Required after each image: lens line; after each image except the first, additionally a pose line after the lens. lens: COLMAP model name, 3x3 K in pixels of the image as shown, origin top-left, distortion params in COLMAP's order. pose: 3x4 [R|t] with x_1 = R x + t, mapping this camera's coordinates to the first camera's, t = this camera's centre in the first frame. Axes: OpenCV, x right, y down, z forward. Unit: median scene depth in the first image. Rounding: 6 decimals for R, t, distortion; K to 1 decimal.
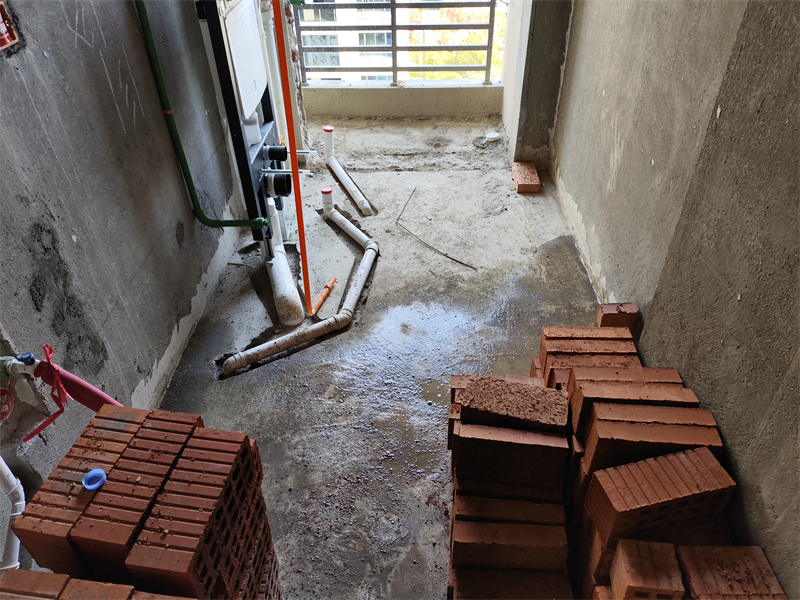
lens RADIAL K [[586.6, 0, 402.5], [0, 586.6, 296.8], [0, 0, 1]] dist [0.049173, -0.052431]
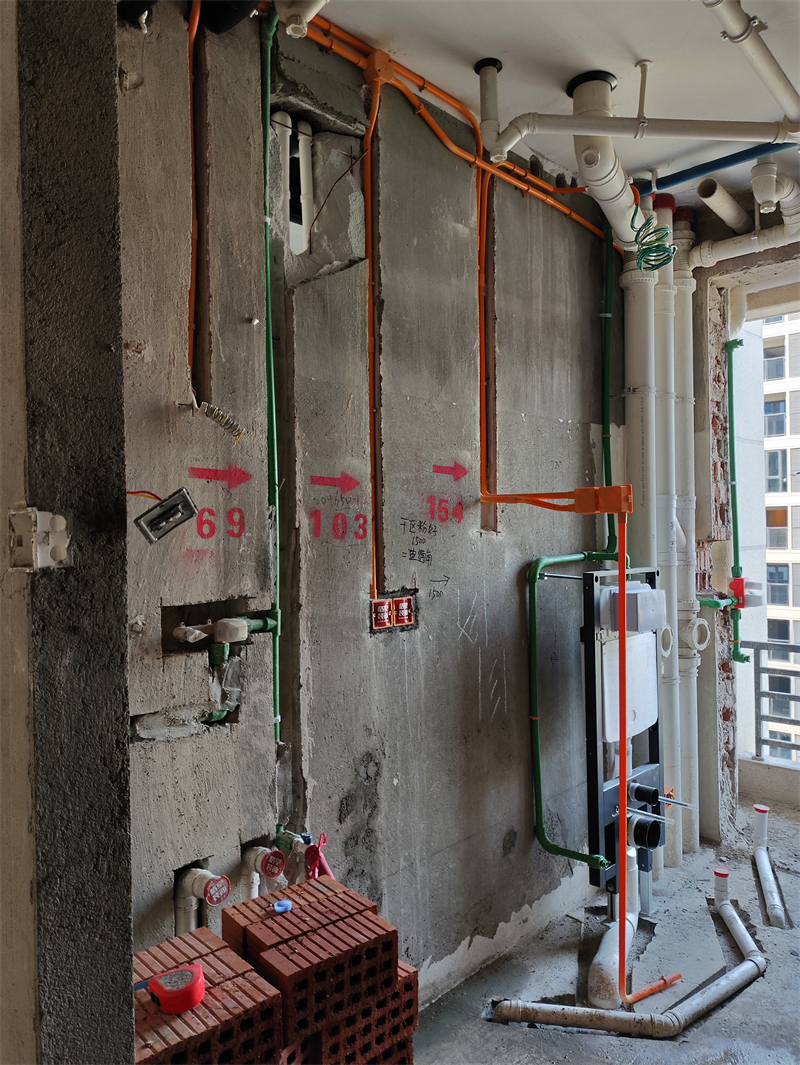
lens RADIAL K [[780.9, 0, 374.7], [0, 780.9, 534.6], [0, 0, 1]] dist [0.049173, -0.052431]
pose [[0.730223, 0.010374, -0.683130, 0.383618], [-0.419669, 0.795823, -0.436514, 0.170726], [0.539122, 0.605441, 0.585482, -0.171976]]
